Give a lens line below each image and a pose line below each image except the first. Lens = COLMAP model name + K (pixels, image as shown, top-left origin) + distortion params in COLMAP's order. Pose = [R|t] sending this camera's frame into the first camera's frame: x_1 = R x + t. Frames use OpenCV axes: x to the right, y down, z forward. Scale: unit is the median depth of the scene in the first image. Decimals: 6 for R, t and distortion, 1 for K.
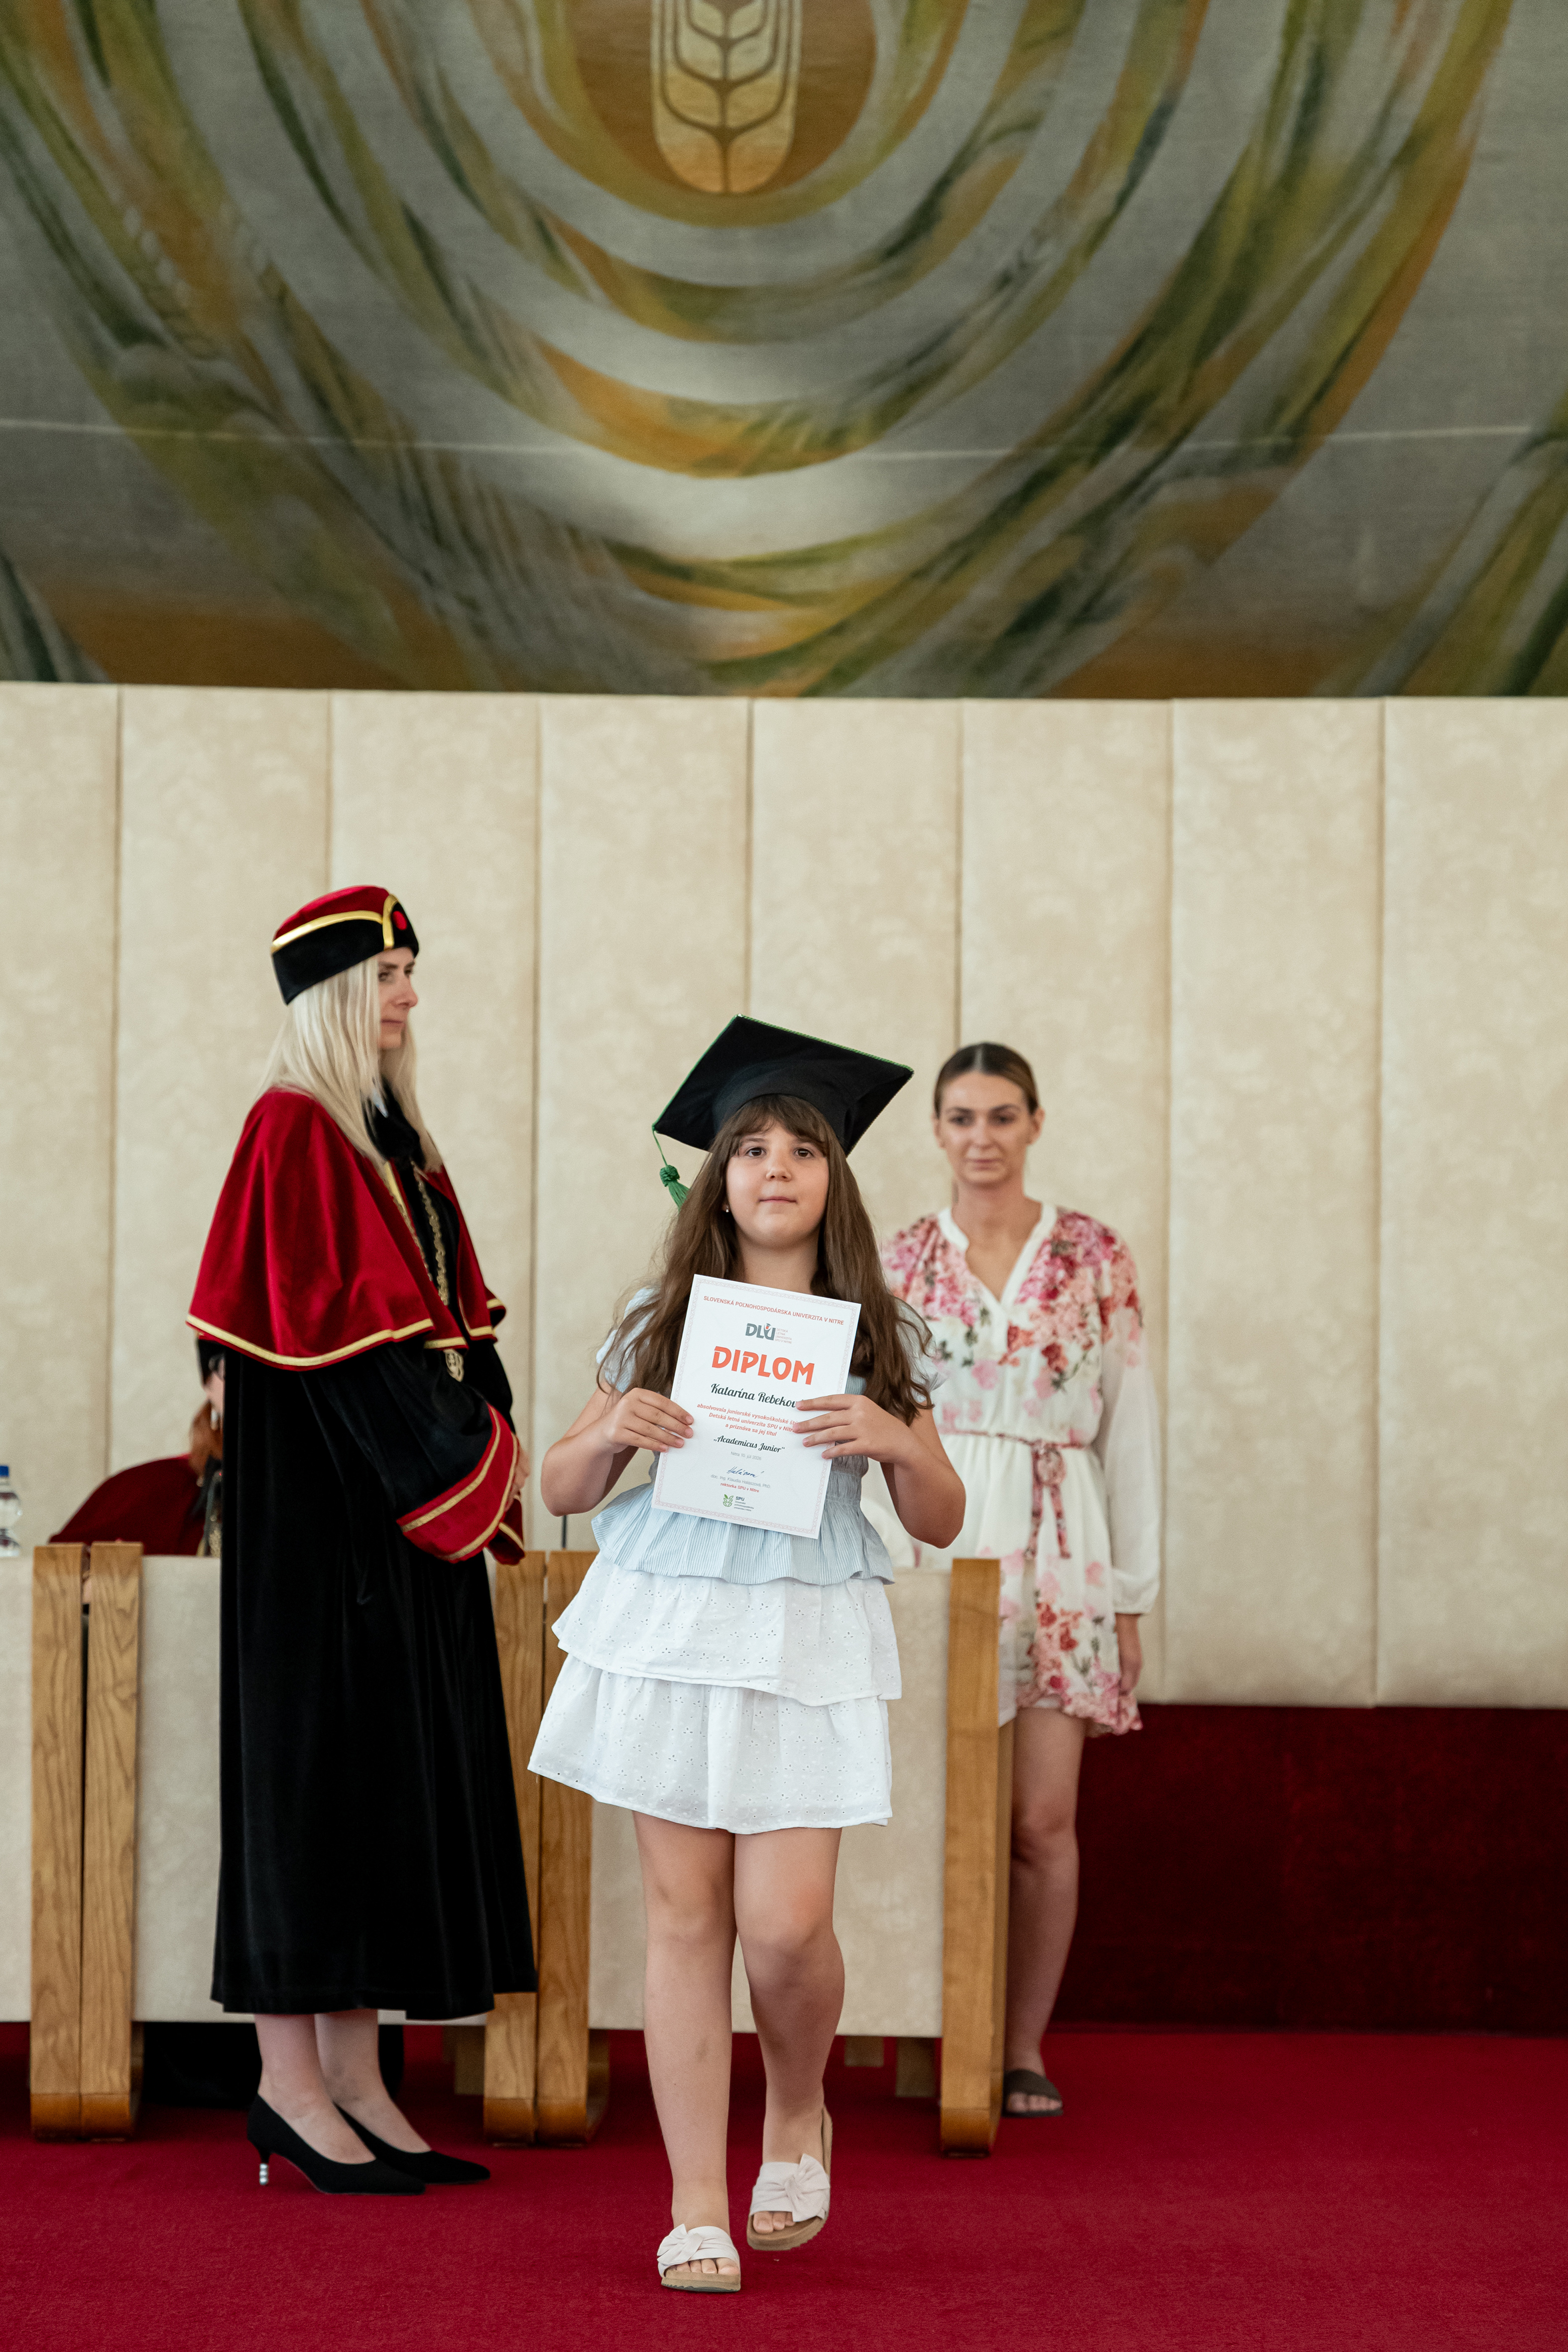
lens RADIAL K [[6731.4, 0, 791.9], [0, 6731.4, 1240.4], [0, 0, 1]] dist [0.071397, -1.042300]
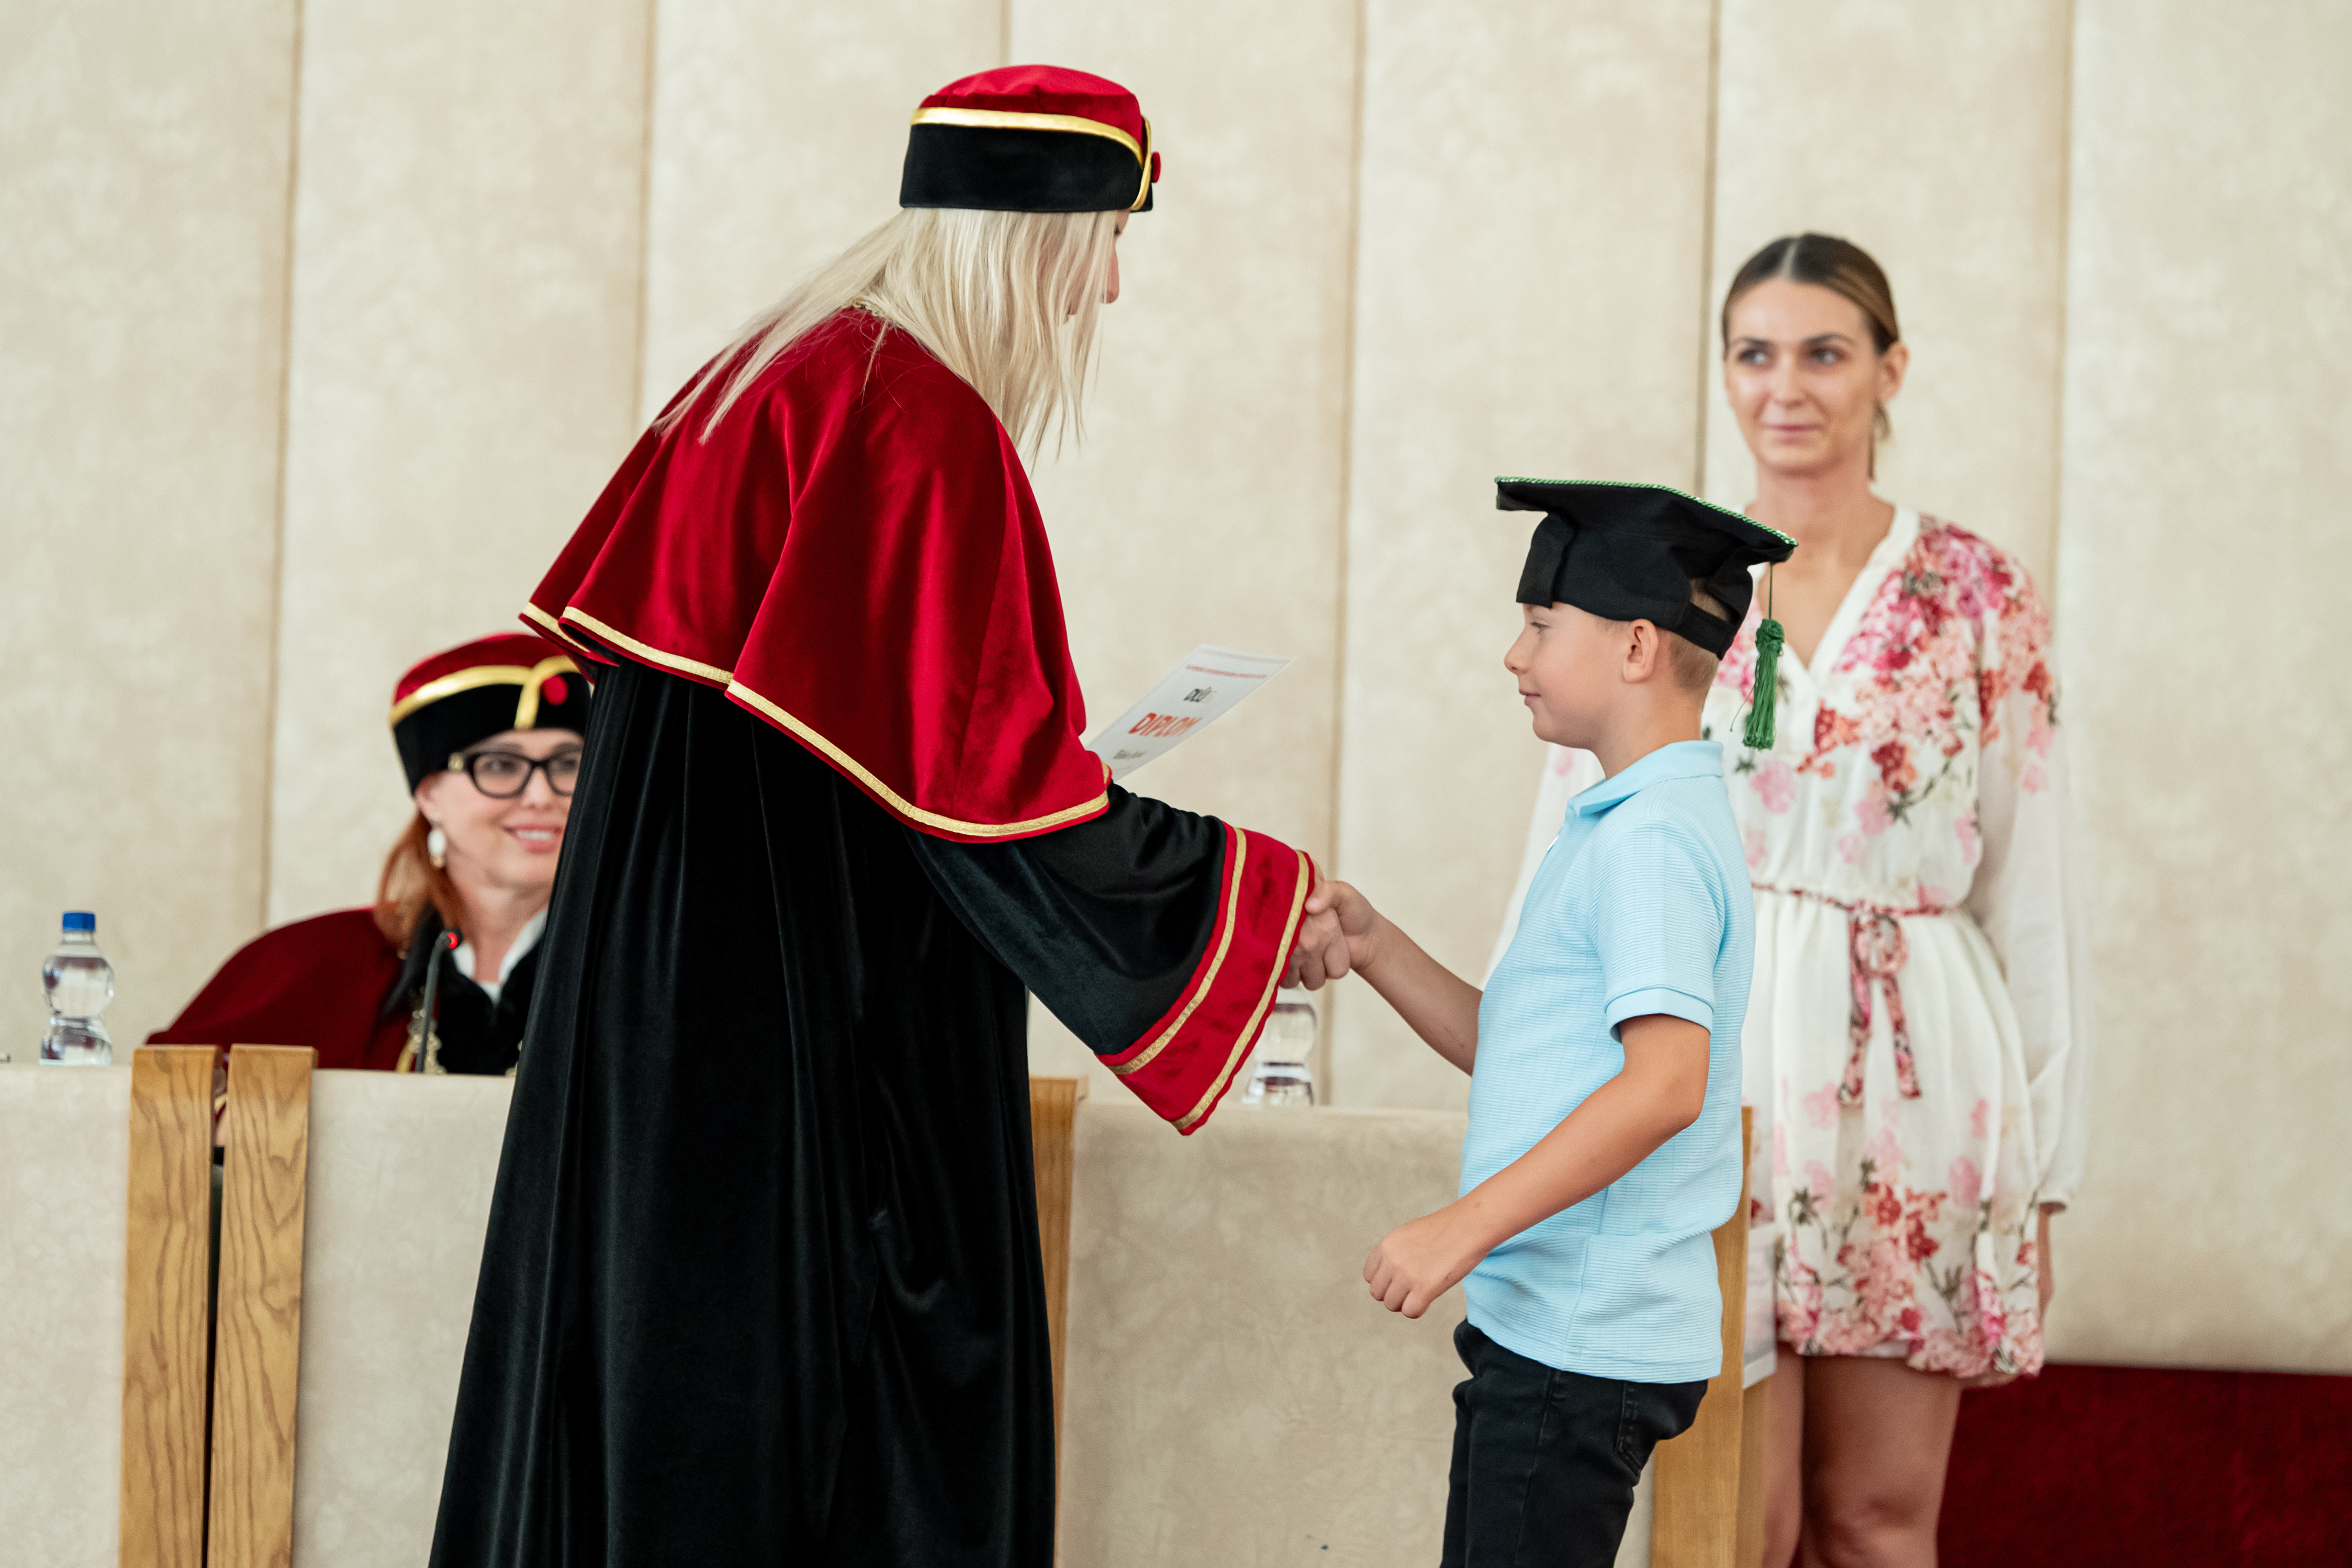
lens RADIAL K [[10156.4, 0, 1176.0], [0, 10156.4, 784.0], [0, 0, 1]] dist [0.059594, -2.585936]
pose [[0.999596, 0.022384, -0.017514, -0.005637], [-0.022072, 0.999598, 0.017785, 0.003558], [0.017905, -0.017391, 0.999688, 0.103466]]
